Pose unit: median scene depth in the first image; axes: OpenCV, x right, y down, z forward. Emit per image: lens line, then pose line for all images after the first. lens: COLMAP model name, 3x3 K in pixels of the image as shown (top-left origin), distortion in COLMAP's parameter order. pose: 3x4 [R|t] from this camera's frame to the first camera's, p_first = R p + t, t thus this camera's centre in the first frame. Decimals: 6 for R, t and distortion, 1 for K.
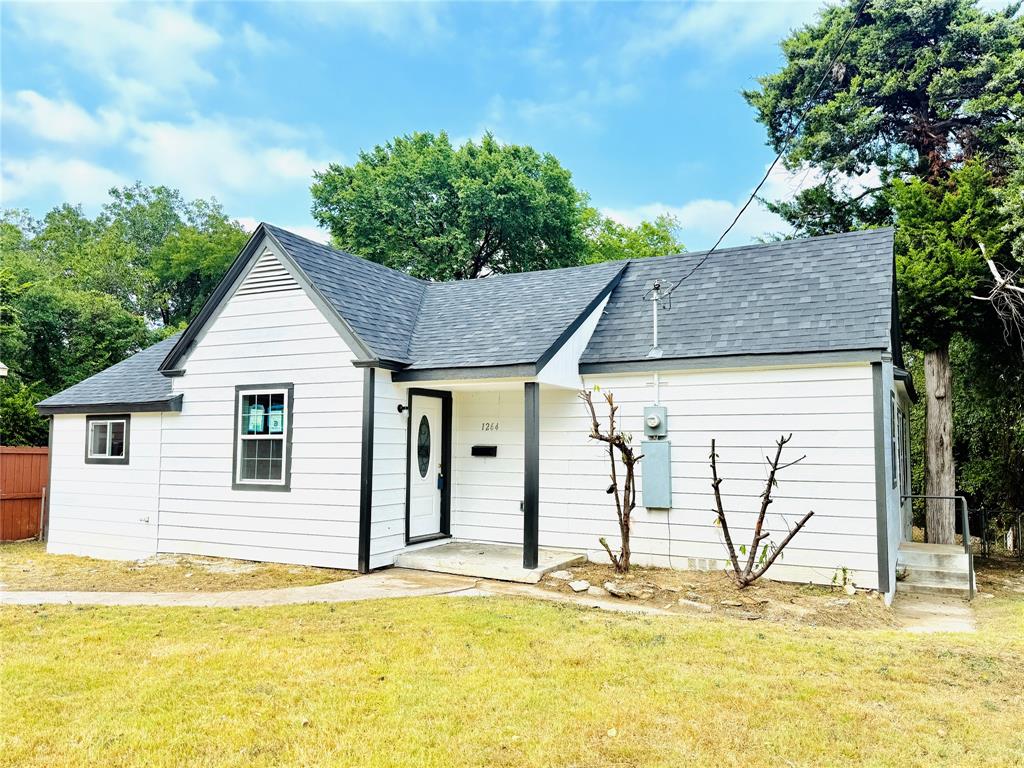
lens RADIAL K [[781.8, 0, 514.9], [0, 781.8, 379.0], [0, 0, 1]] dist [0.064090, -0.068282]
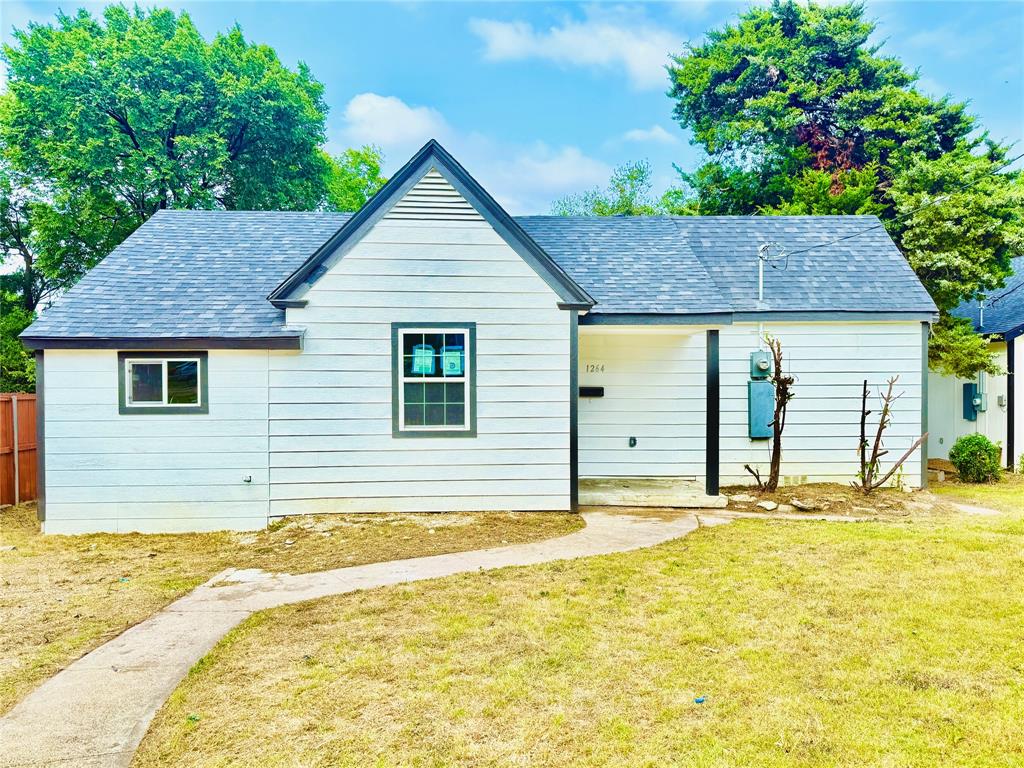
lens RADIAL K [[781.8, 0, 505.3], [0, 781.8, 379.3], [0, 0, 1]] dist [0.064090, -0.068282]
pose [[0.855205, -0.008572, 0.518219, -0.718953], [-0.038035, 0.996129, 0.079245, -0.002789], [-0.516892, -0.087481, 0.851569, 0.177692]]
